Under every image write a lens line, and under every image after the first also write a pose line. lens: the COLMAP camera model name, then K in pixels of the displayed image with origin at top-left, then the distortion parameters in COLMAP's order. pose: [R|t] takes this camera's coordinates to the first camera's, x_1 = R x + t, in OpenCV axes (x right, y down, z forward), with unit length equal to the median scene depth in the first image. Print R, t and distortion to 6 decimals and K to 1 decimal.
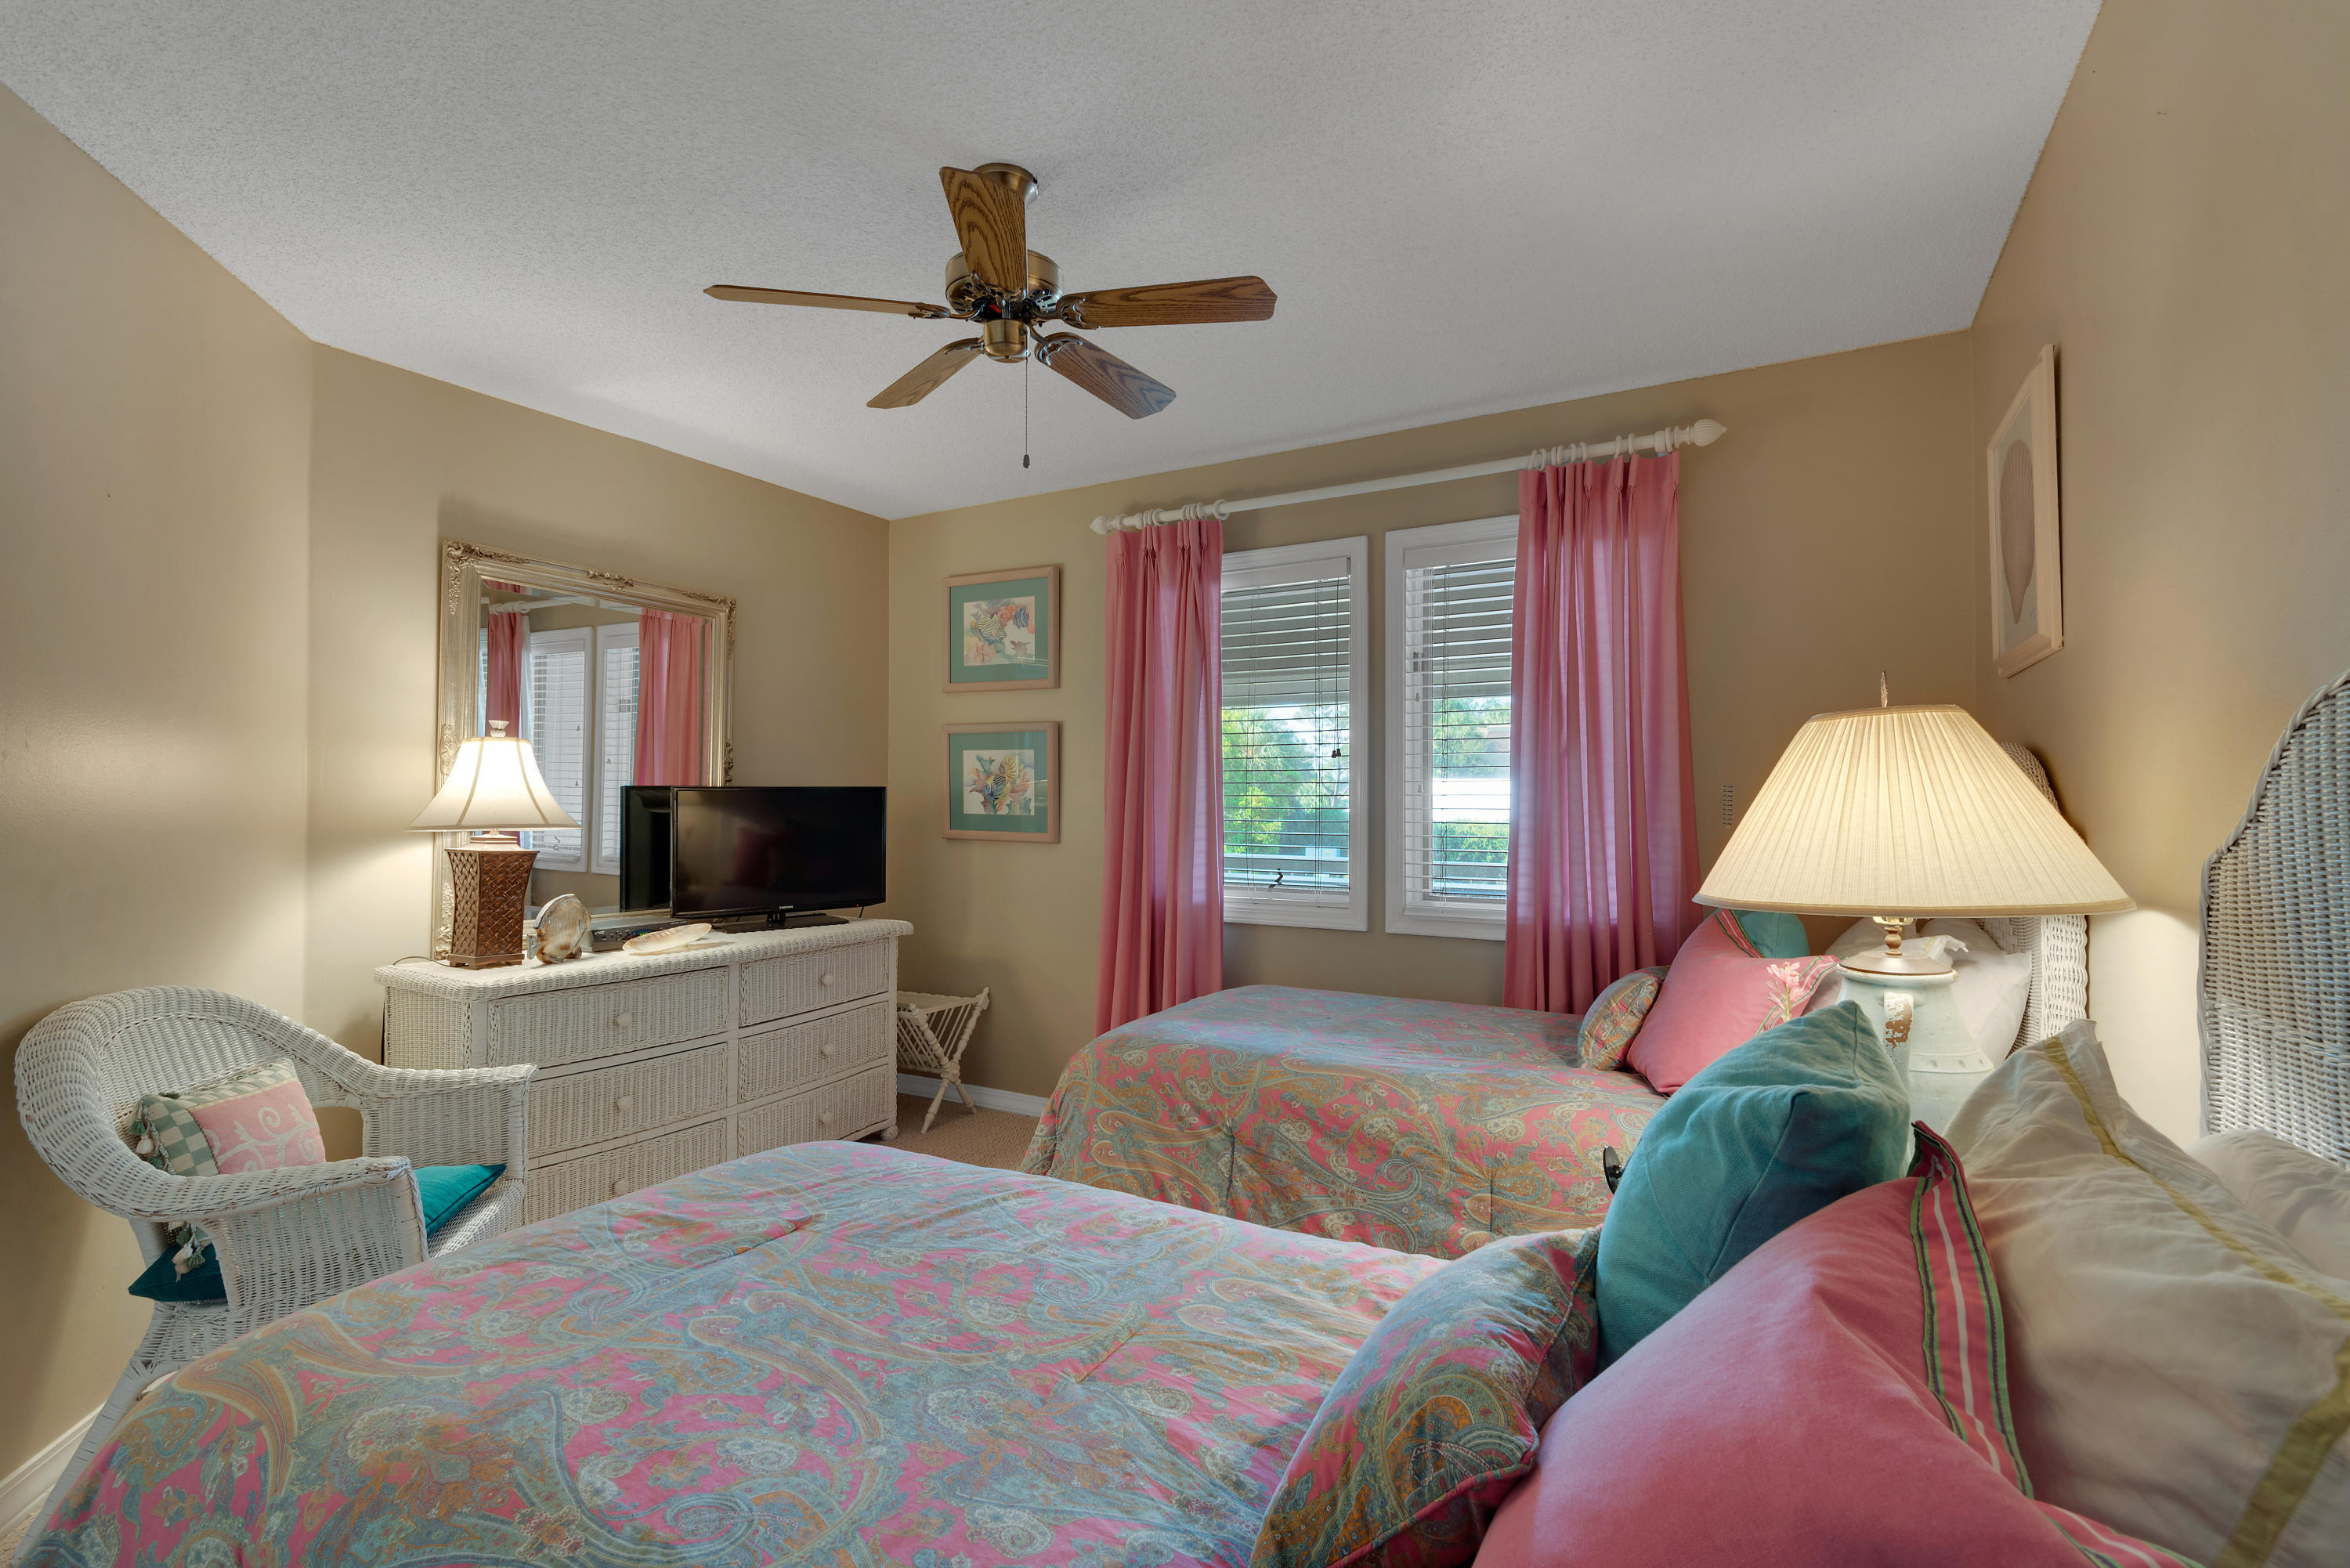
lens RADIAL K [[1057.6, 0, 1165.7], [0, 1057.6, 776.2], [0, 0, 1]] dist [0.013399, -0.011211]
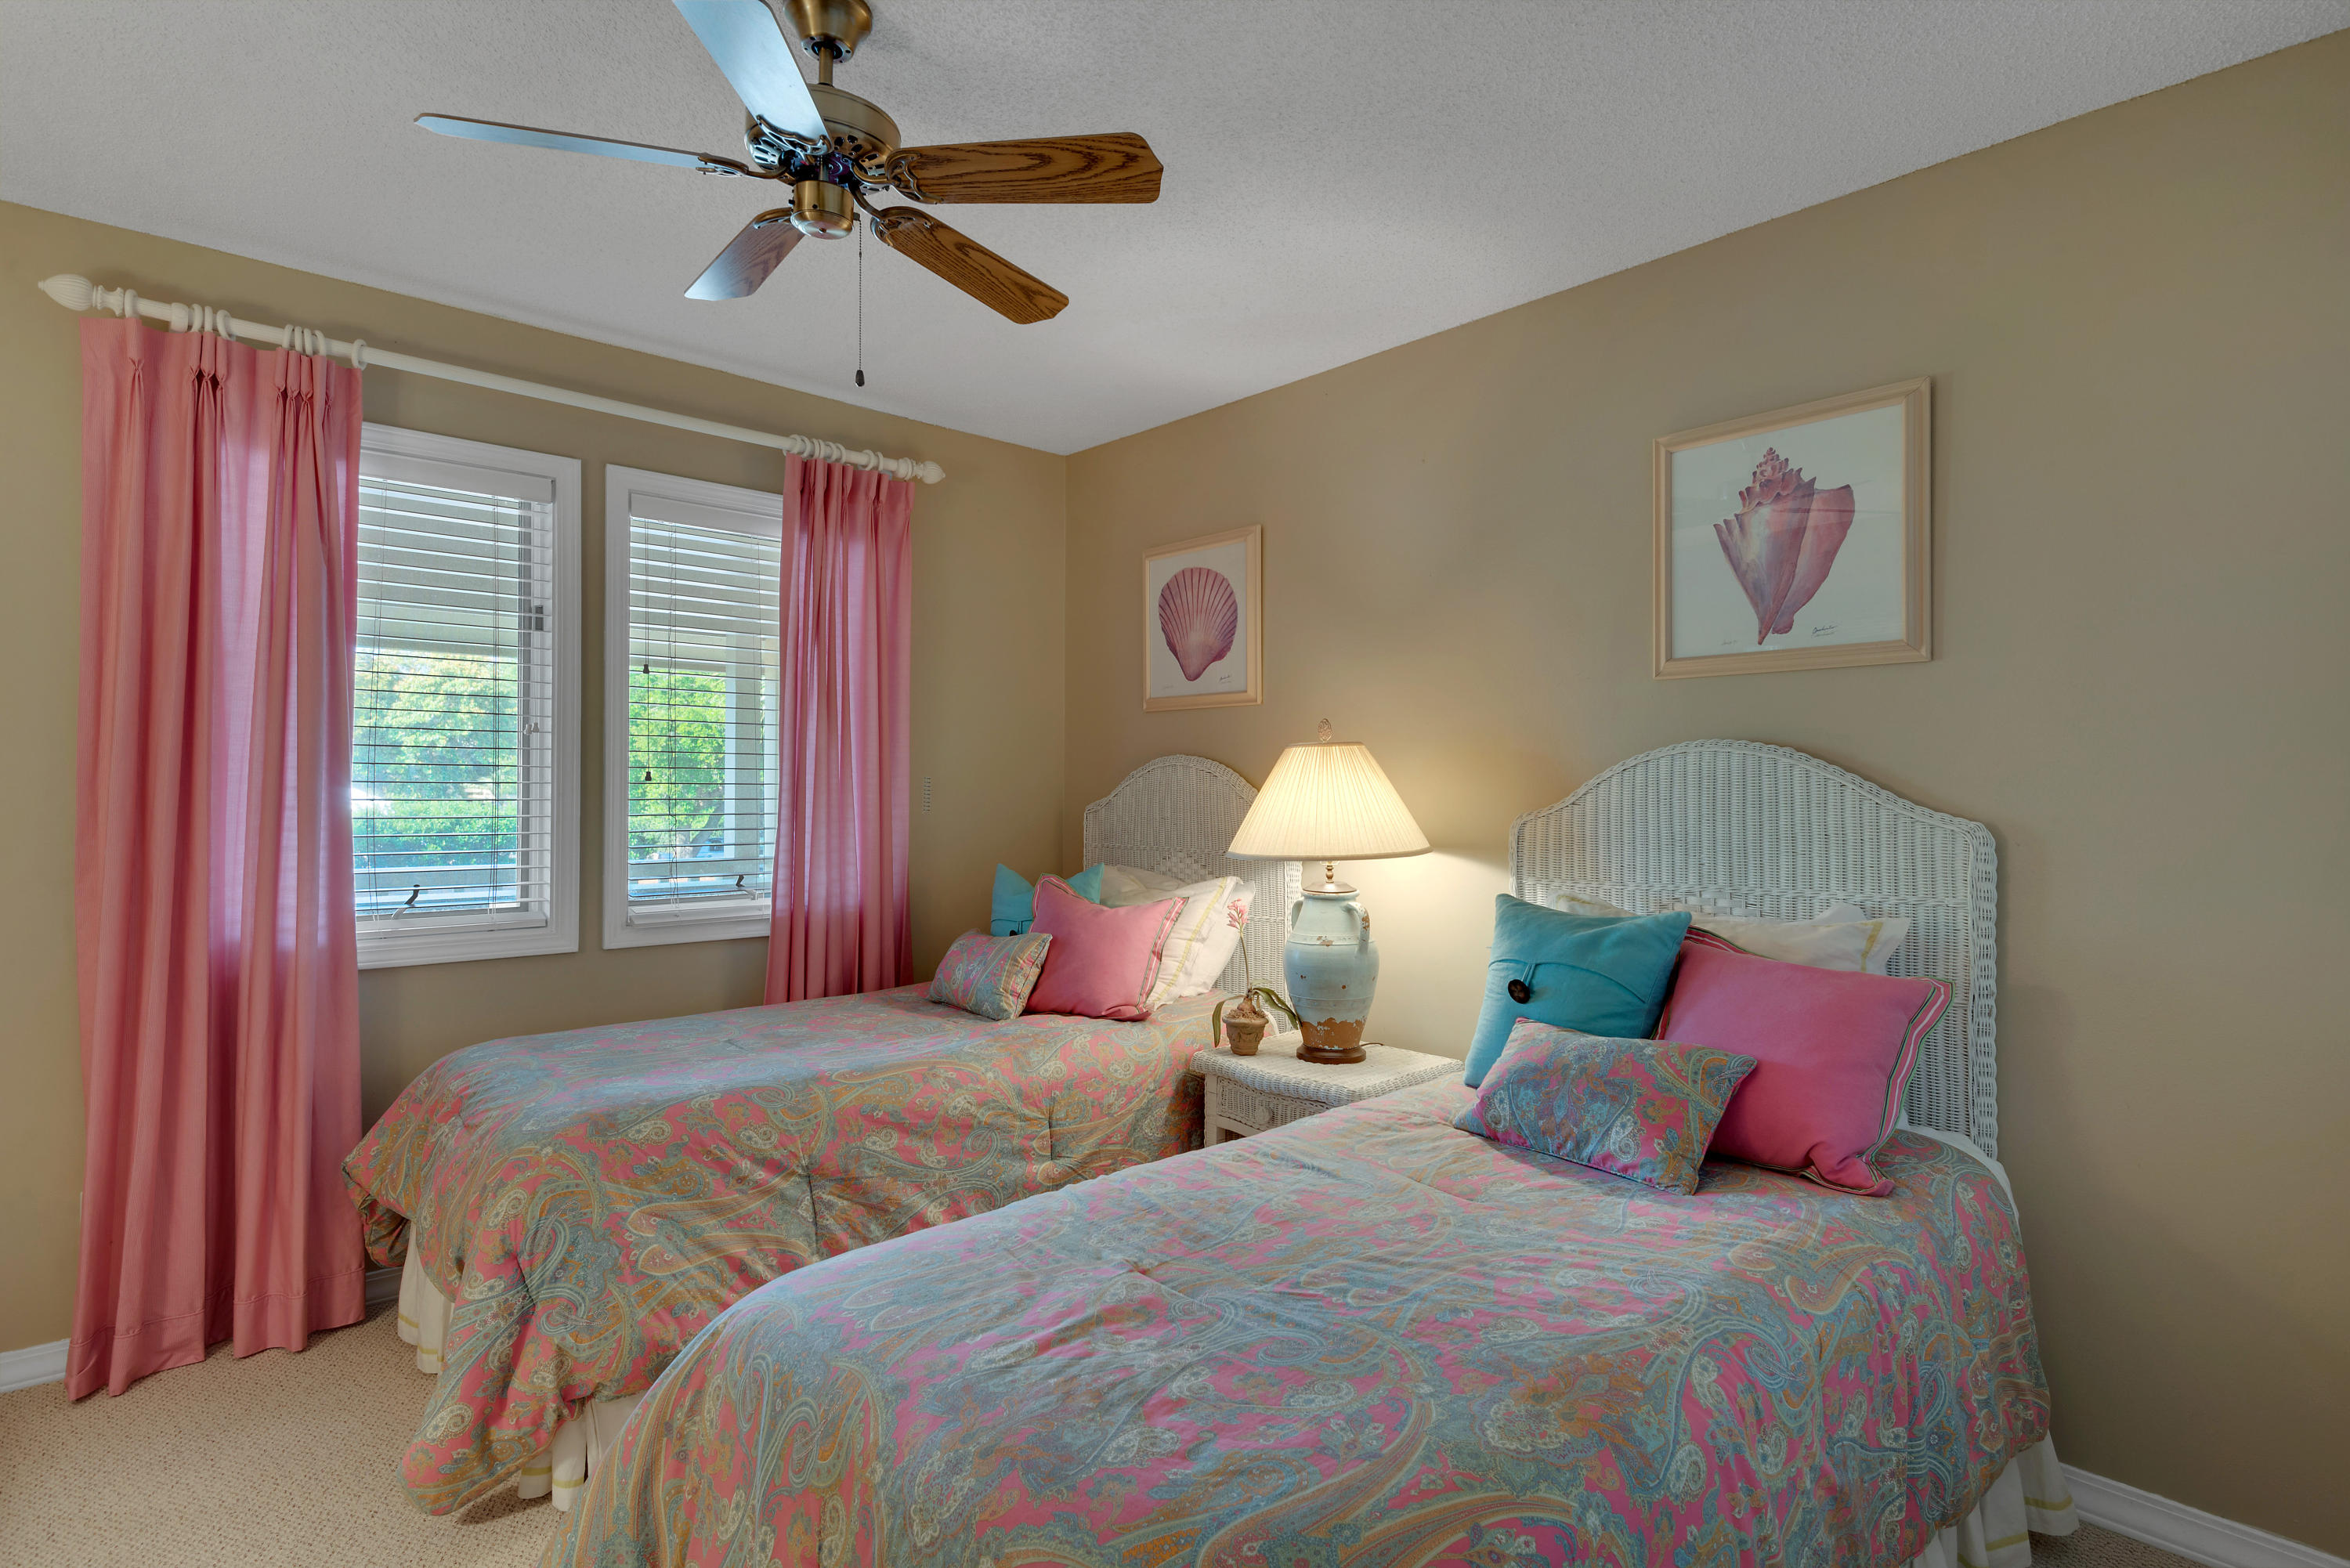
lens RADIAL K [[1219.3, 0, 1175.4], [0, 1219.3, 766.3], [0, 0, 1]] dist [0.030676, -0.001102]
pose [[0.300836, 0.017645, 0.953513, -0.834979], [-0.027098, 0.999583, -0.009948, 0.003384], [-0.953291, -0.022845, 0.301189, 0.417095]]
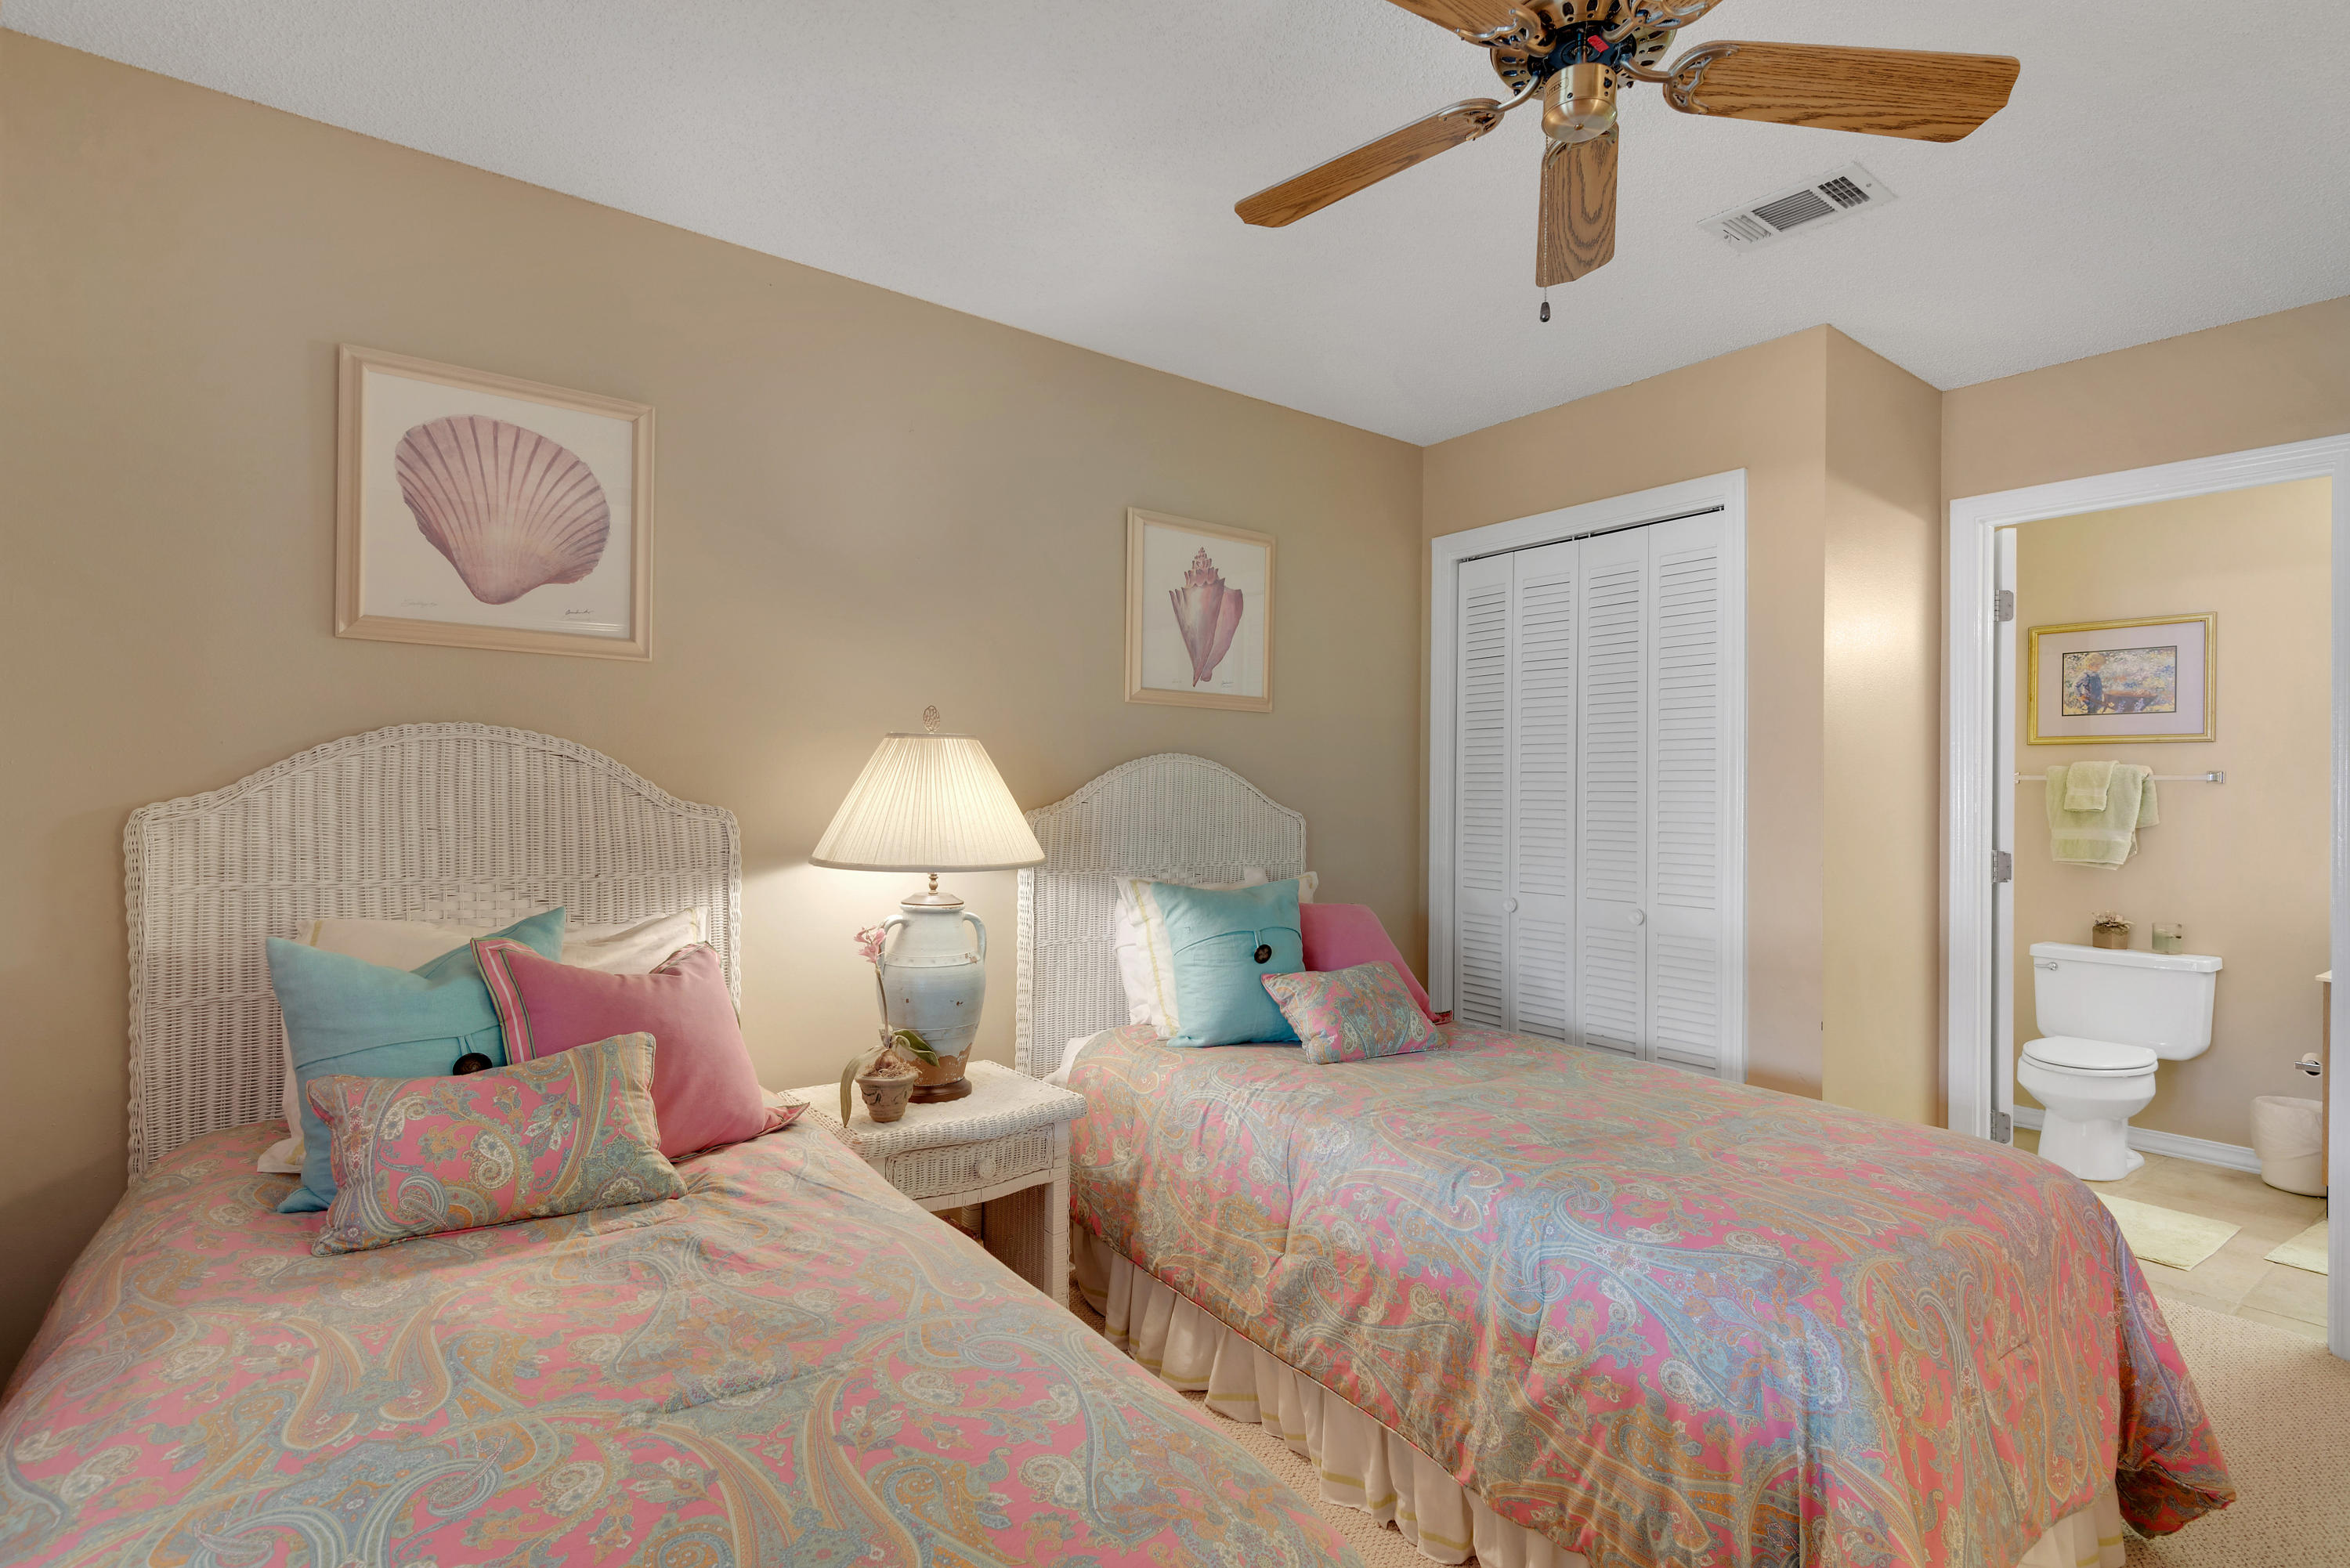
lens RADIAL K [[1167.7, 0, 1174.3], [0, 1167.7, 795.7], [0, 0, 1]] dist [0.008737, -0.008662]
pose [[-0.928796, -0.015377, 0.370273, -0.156037], [-0.026760, 0.999313, -0.025624, 0.040353], [-0.369625, -0.033708, -0.928569, 1.576829]]
